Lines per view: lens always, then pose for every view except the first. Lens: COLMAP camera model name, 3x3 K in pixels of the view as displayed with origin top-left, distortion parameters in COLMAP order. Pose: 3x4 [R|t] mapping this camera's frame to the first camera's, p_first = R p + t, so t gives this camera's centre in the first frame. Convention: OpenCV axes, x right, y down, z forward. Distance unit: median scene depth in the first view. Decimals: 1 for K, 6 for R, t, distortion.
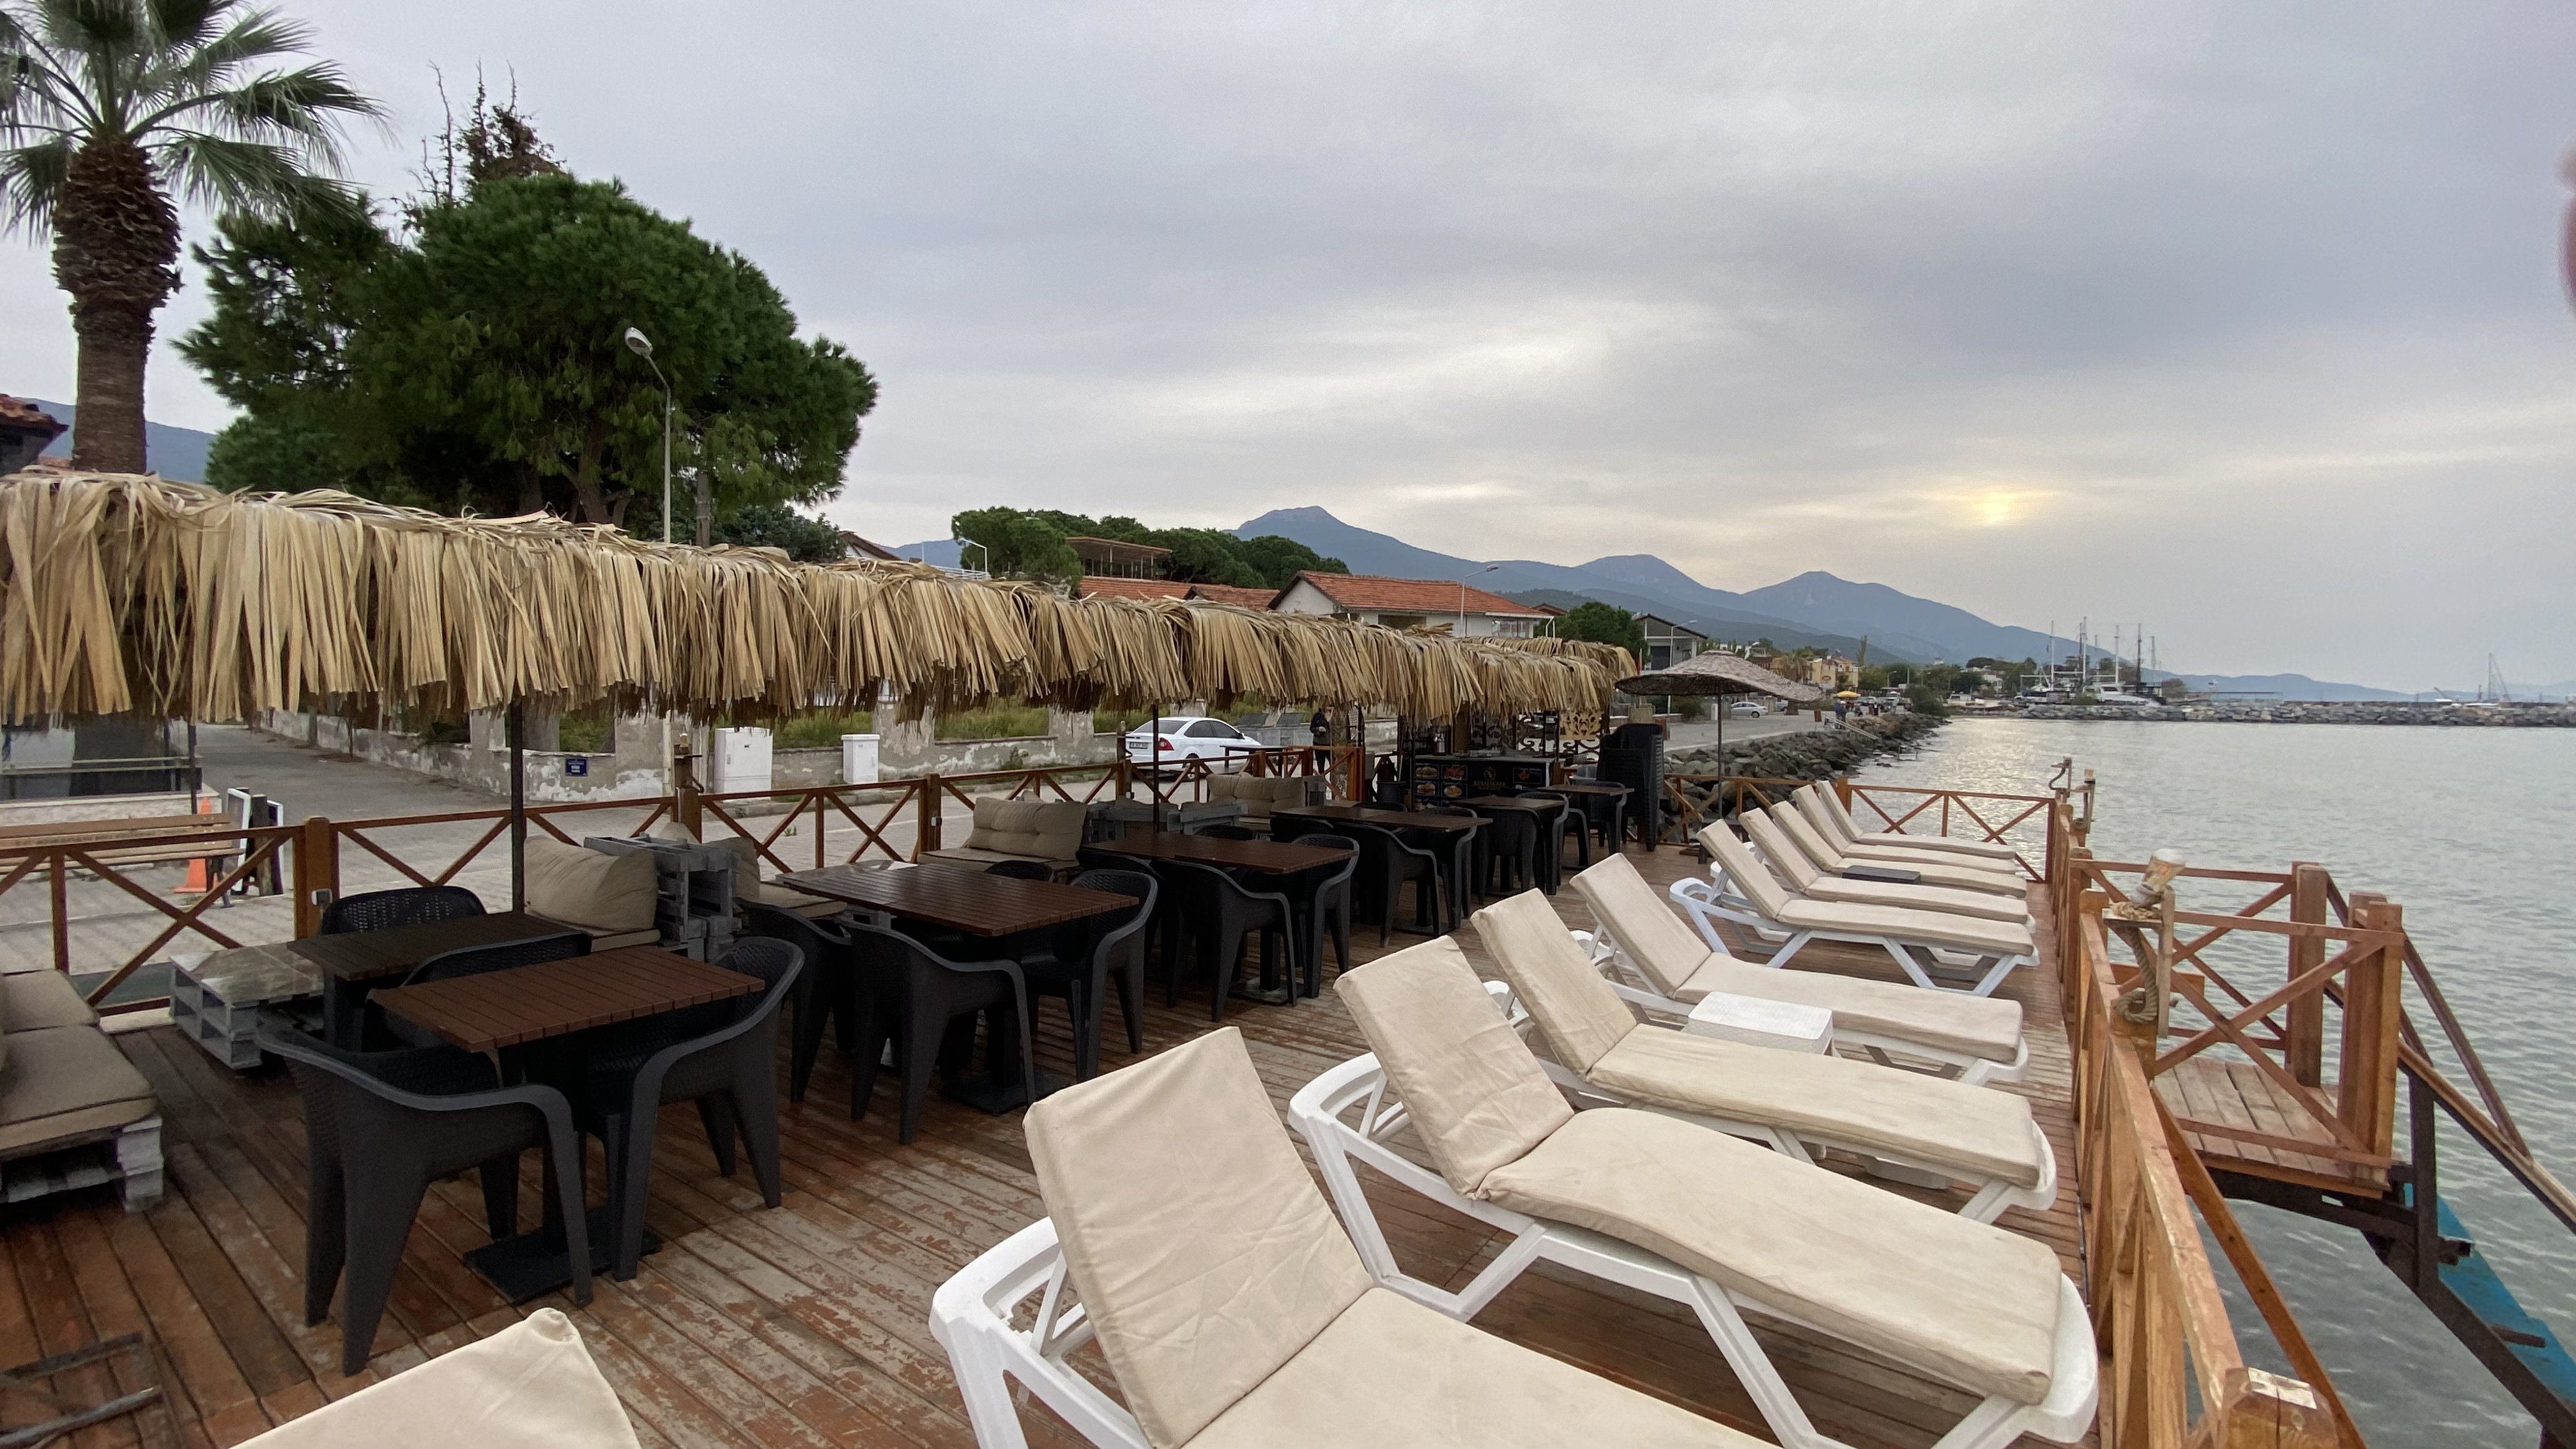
lens RADIAL K [[1034.4, 0, 1289.5], [0, 1034.4, 717.9], [0, 0, 1]] dist [0.031714, -0.029615]
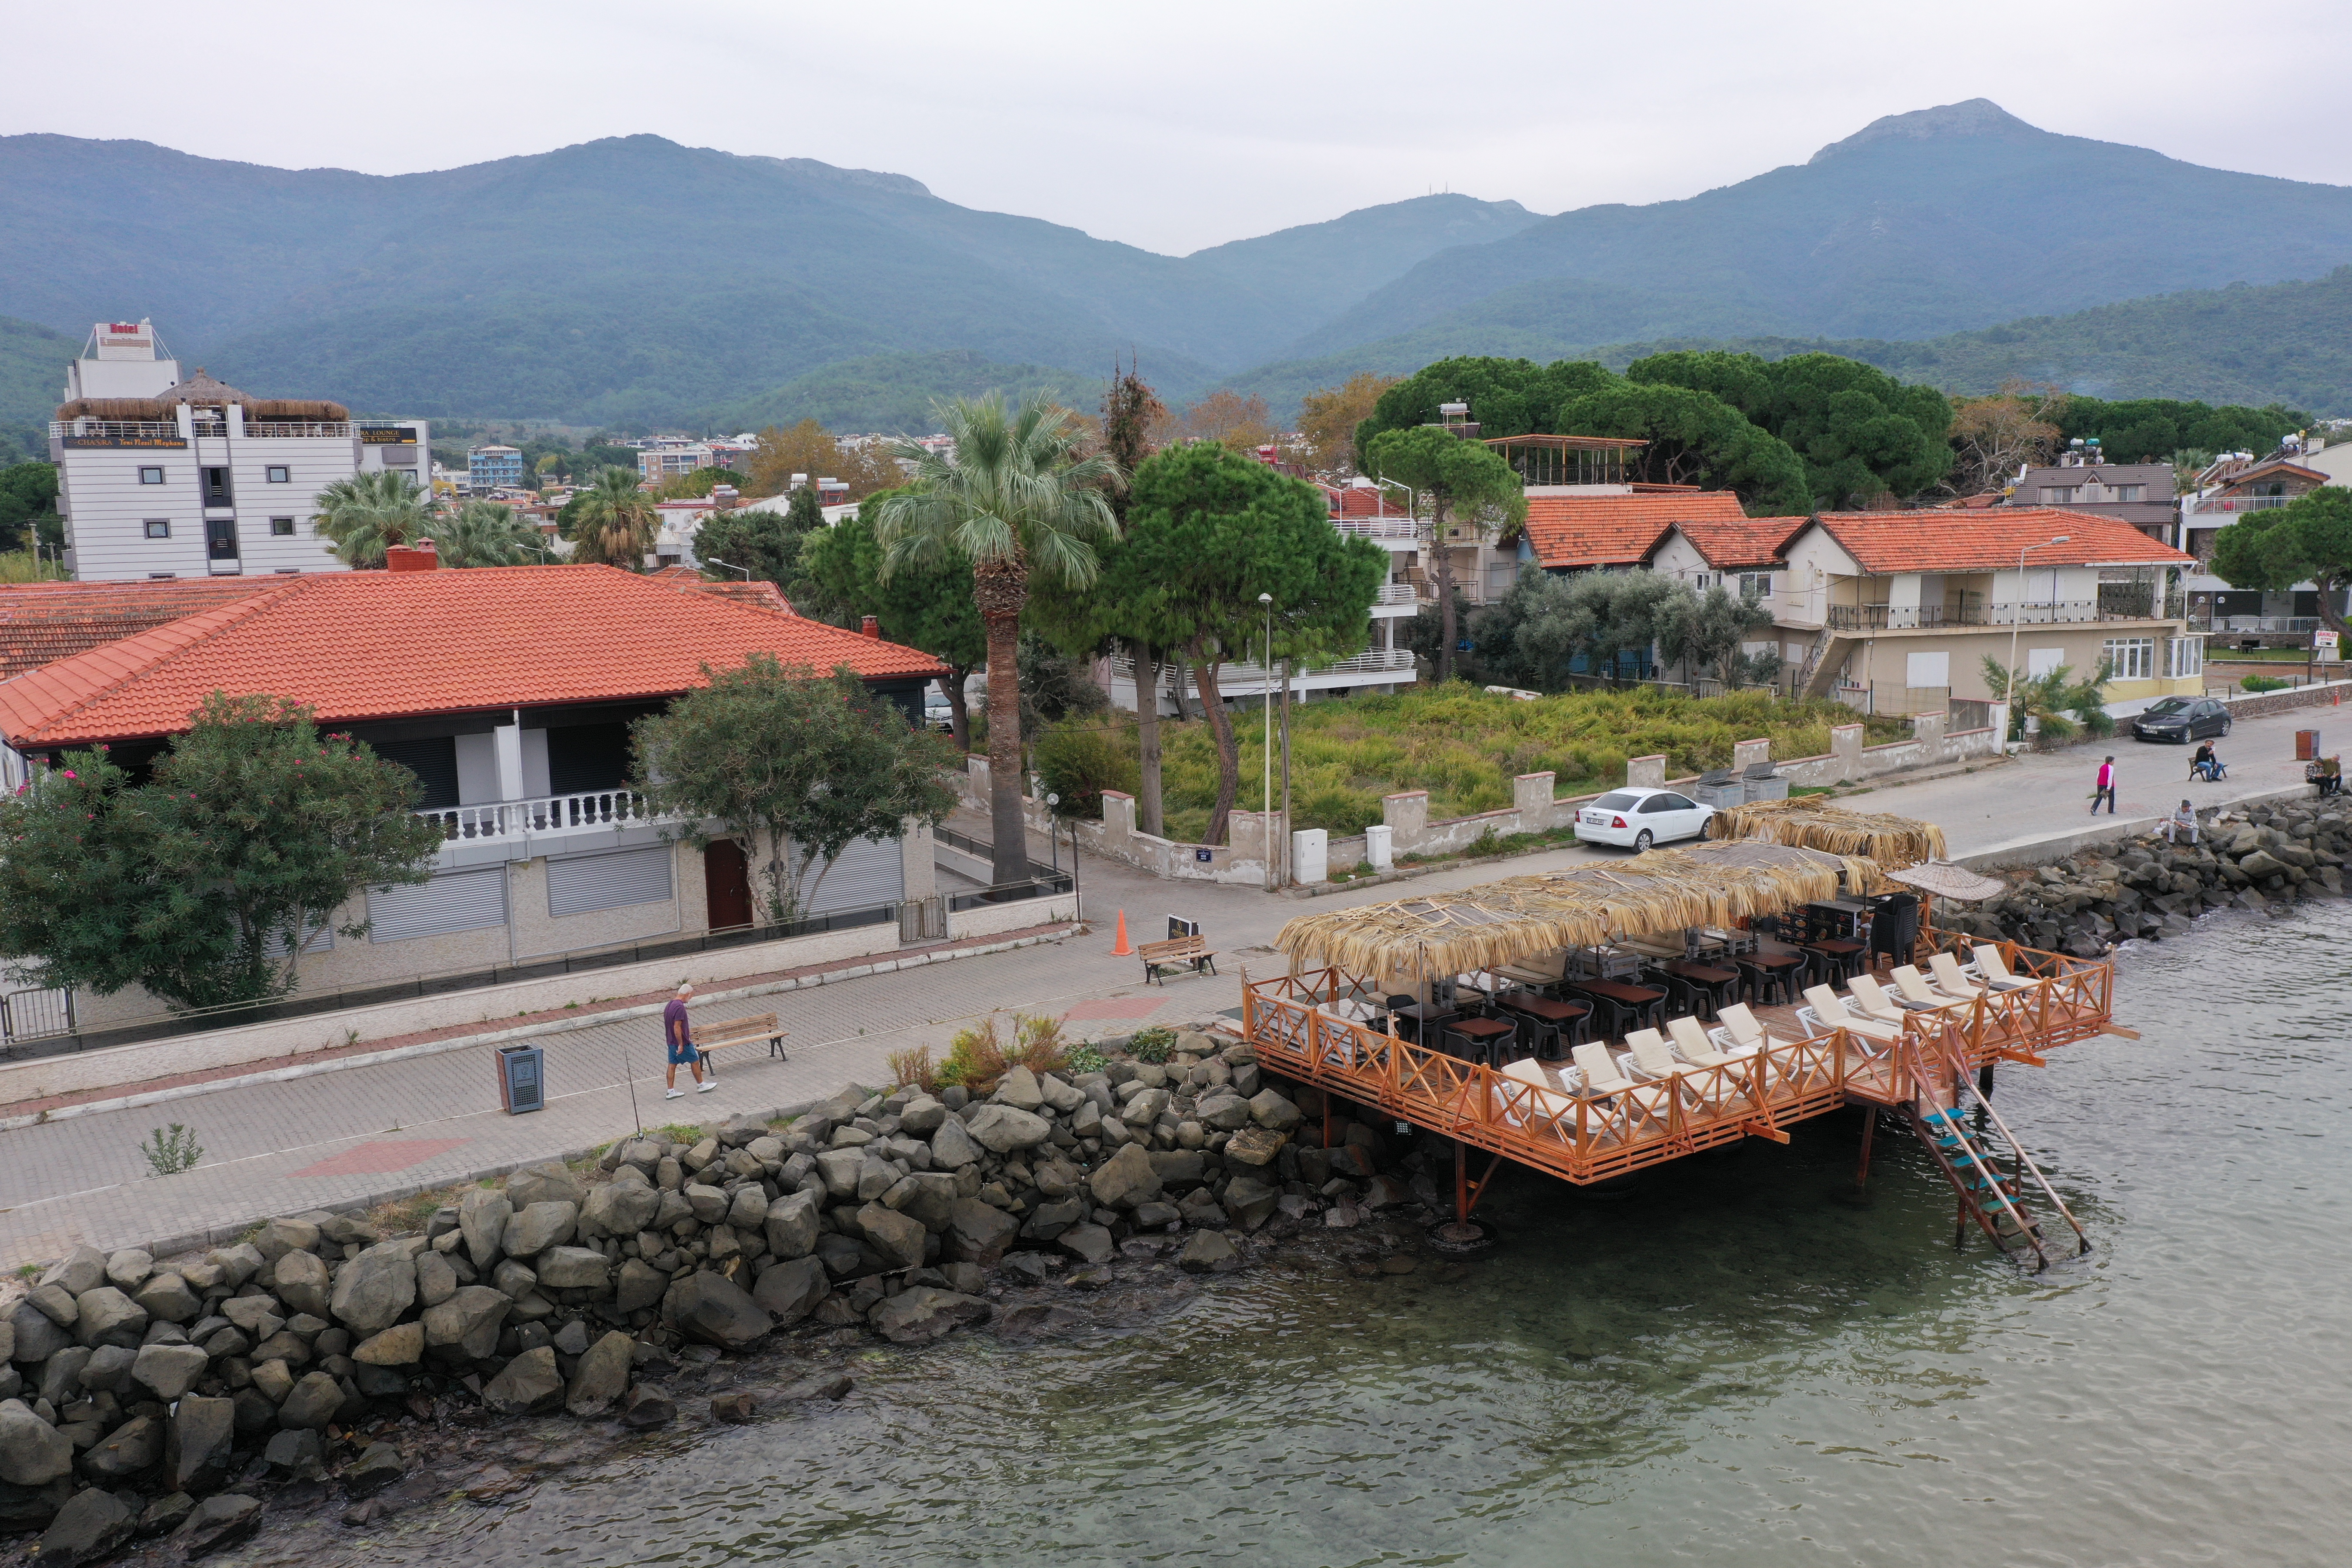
lens RADIAL K [[1875.4, 0, 1170.8], [0, 1875.4, 776.5], [0, 0, 1]] dist [0.009991, -0.001834]
pose [[0.931245, 0.020113, -0.363837, 0.223860], [0.025250, 0.992514, 0.119494, -0.378320], [0.363517, -0.120465, 0.923766, -1.425644]]
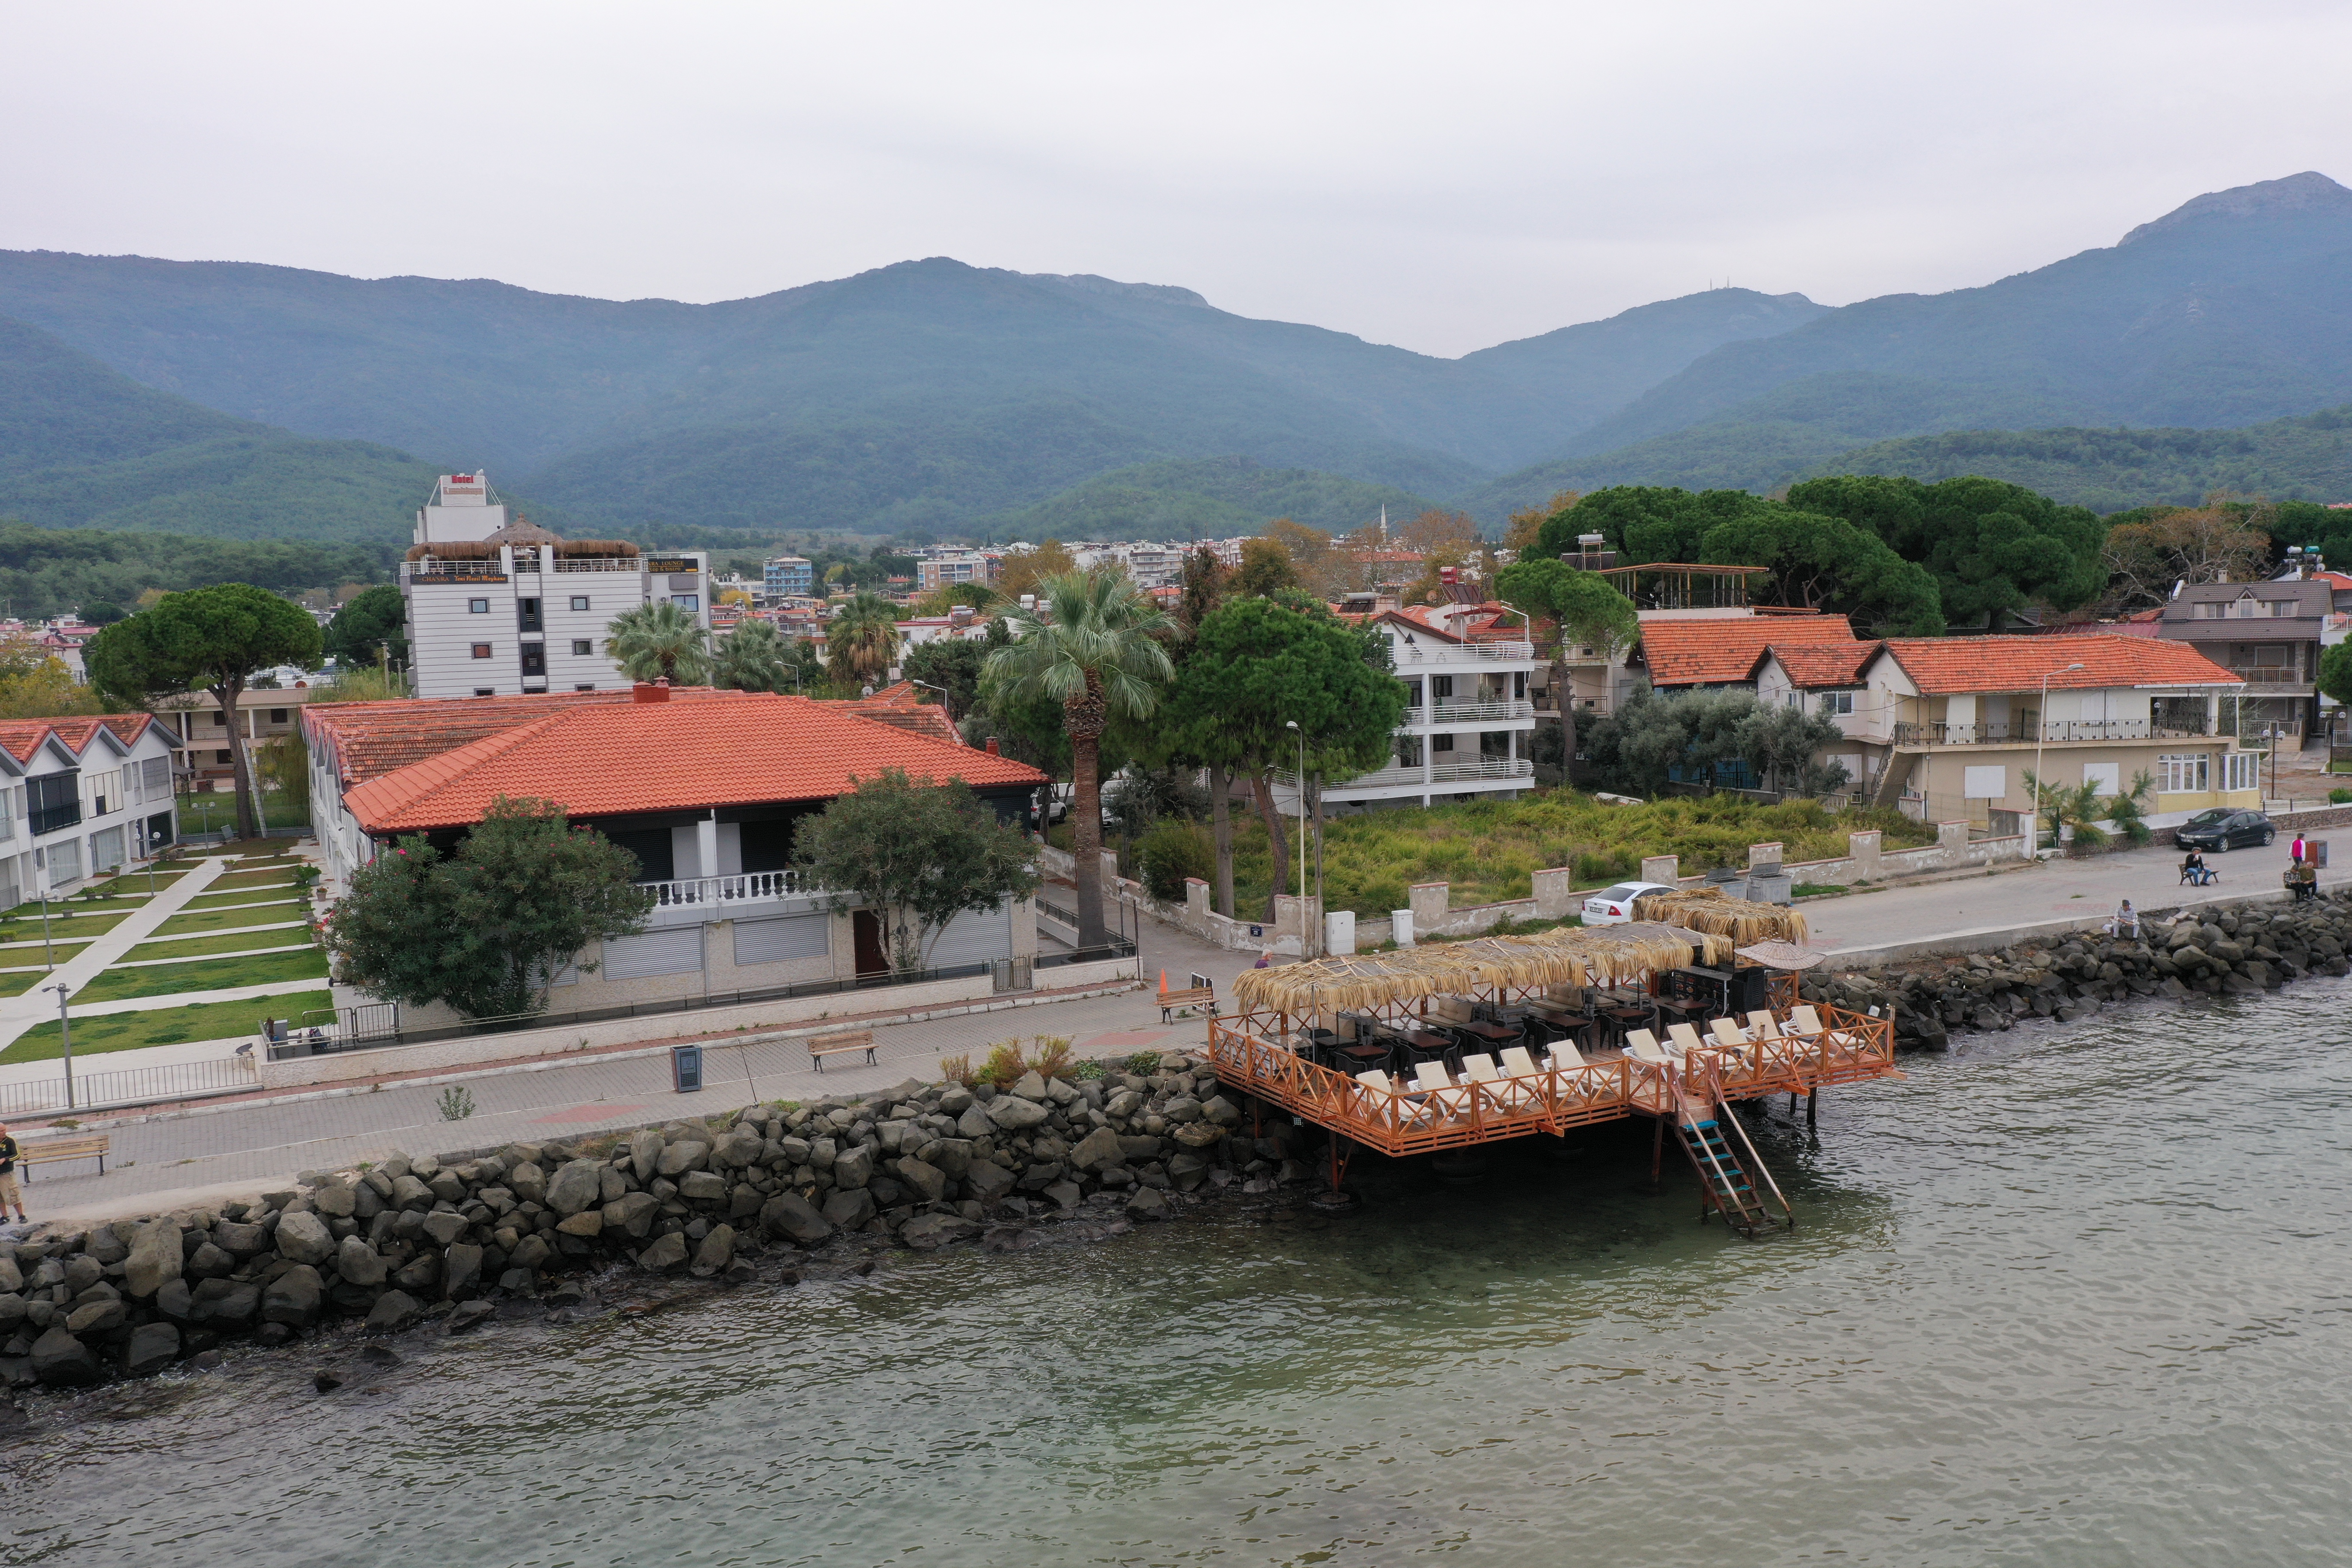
lens RADIAL K [[1875.4, 0, 1170.8], [0, 1875.4, 776.5], [0, 0, 1]] dist [0.009991, -0.001834]
pose [[0.869000, 0.006875, -0.494765, 0.785343], [0.028239, 0.997585, 0.063461, -0.429592], [0.494006, -0.069120, 0.866707, -1.855616]]
